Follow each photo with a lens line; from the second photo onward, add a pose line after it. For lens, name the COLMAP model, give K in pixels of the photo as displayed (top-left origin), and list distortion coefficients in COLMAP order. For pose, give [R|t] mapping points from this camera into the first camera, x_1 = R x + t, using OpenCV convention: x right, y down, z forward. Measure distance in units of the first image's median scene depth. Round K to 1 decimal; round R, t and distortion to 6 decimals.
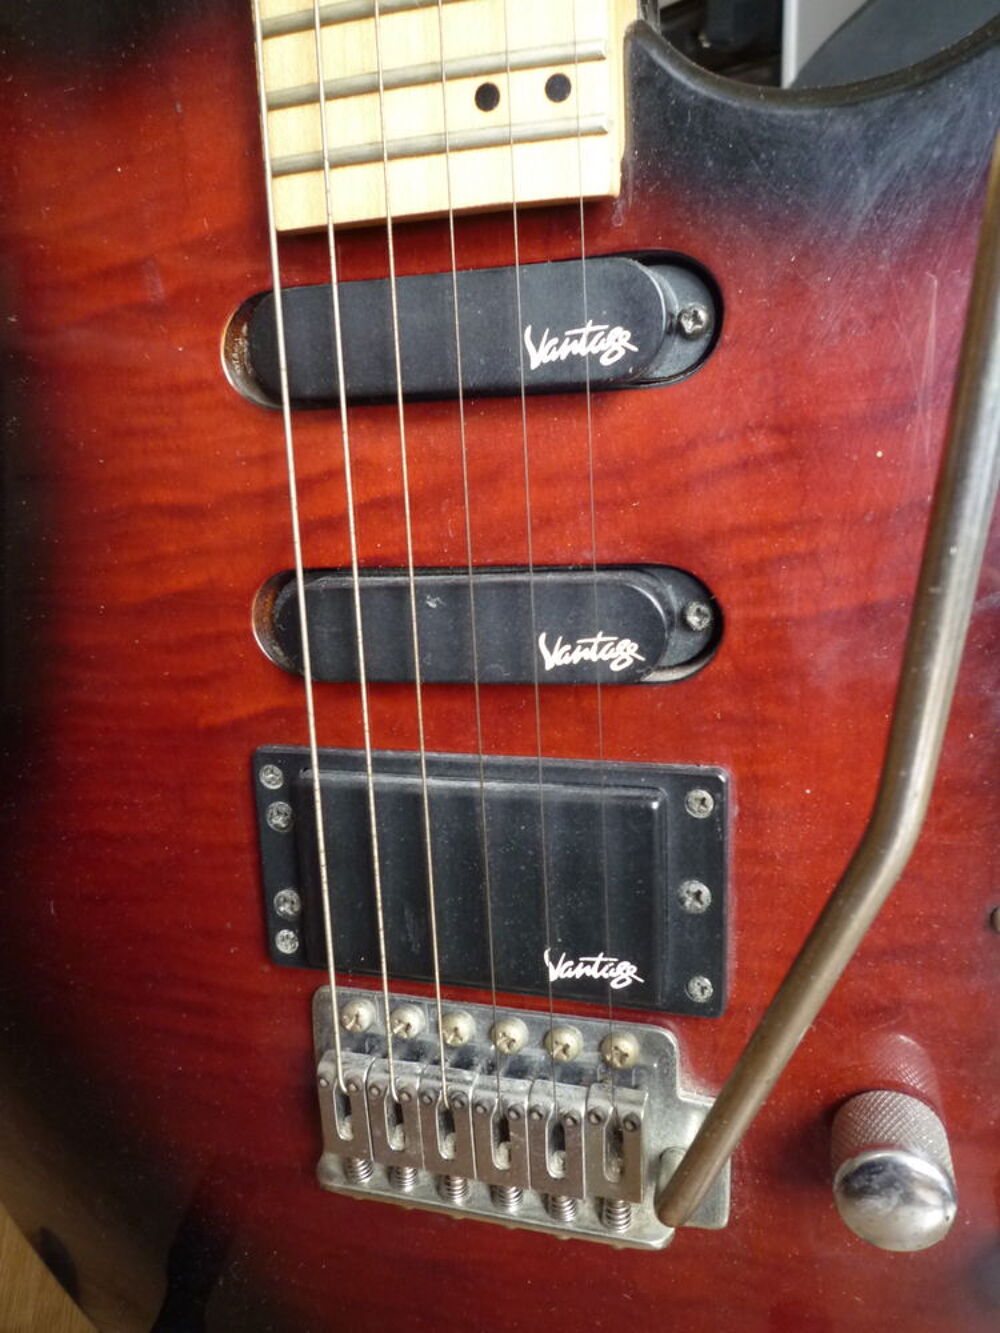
lens RADIAL K [[984.0, 0, 511.2], [0, 984.0, 684.8], [0, 0, 1]] dist [-0.004073, -0.042156]
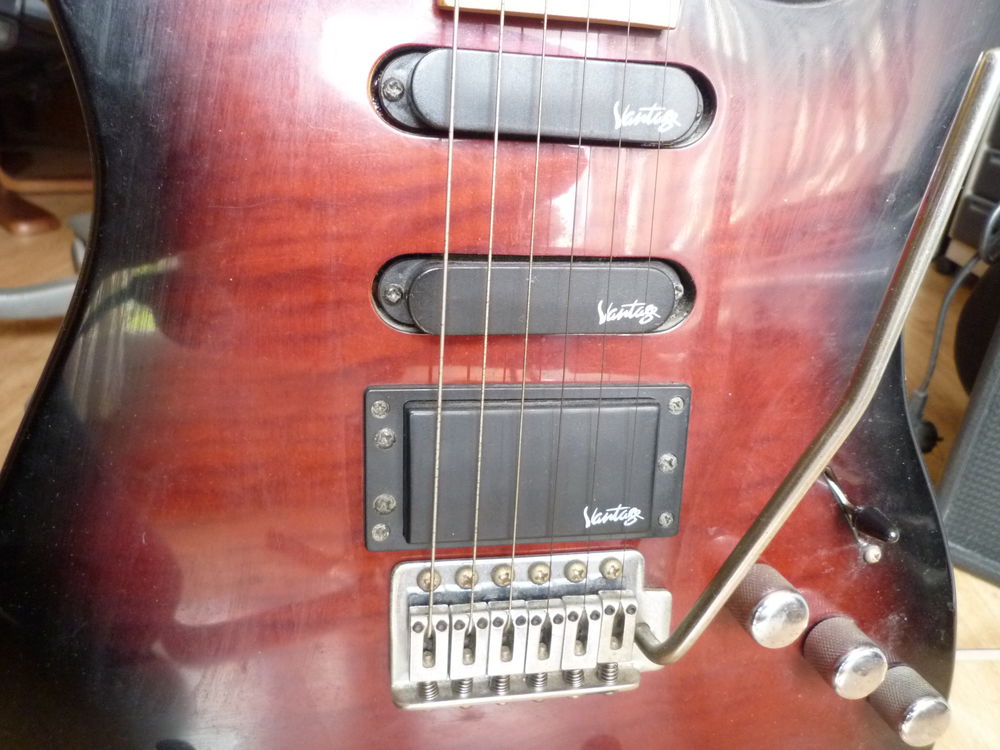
lens RADIAL K [[738.2, 0, 500.0], [0, 738.2, 375.0], [0, 0, 1]] dist [-0.004073, -0.042156]
pose [[0.884589, -0.037363, 0.464872, -0.618265], [0.027187, 0.999222, 0.028578, 0.025734], [-0.465578, -0.012642, 0.884917, 0.043961]]
